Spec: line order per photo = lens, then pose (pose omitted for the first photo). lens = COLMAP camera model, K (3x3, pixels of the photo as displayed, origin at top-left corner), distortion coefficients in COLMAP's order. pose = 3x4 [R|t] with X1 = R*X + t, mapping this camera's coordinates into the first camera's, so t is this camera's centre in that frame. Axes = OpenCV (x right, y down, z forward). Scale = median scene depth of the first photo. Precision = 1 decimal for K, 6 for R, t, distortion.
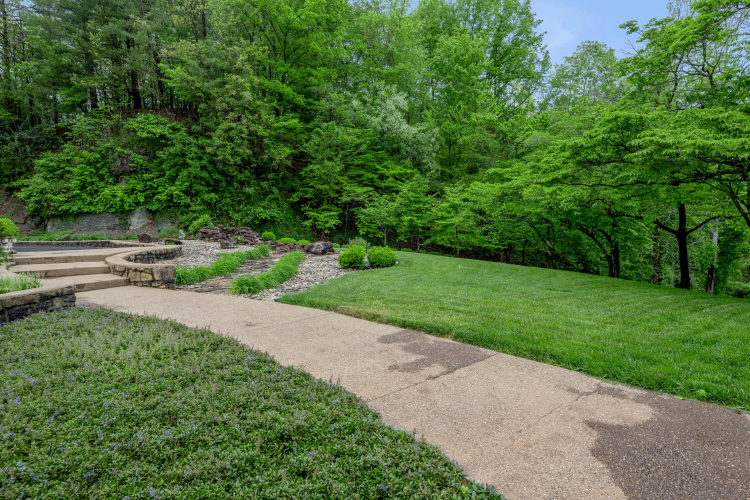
lens RADIAL K [[410.2, 0, 379.0], [0, 410.2, 248.3], [0, 0, 1]] dist [-0.002639, 0.000704]
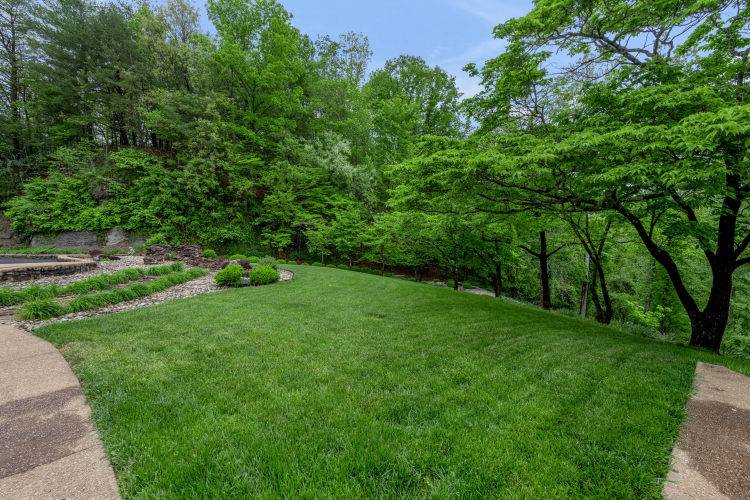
lens RADIAL K [[310.9, 0, 374.8], [0, 310.9, 250.0], [0, 0, 1]] dist [0.004316, 0.000170]
pose [[0.997565, 0.014928, 0.068125, 0.091545], [-0.012133, 0.999075, -0.041262, -0.005518], [-0.068677, 0.040335, 0.996823, 0.060633]]
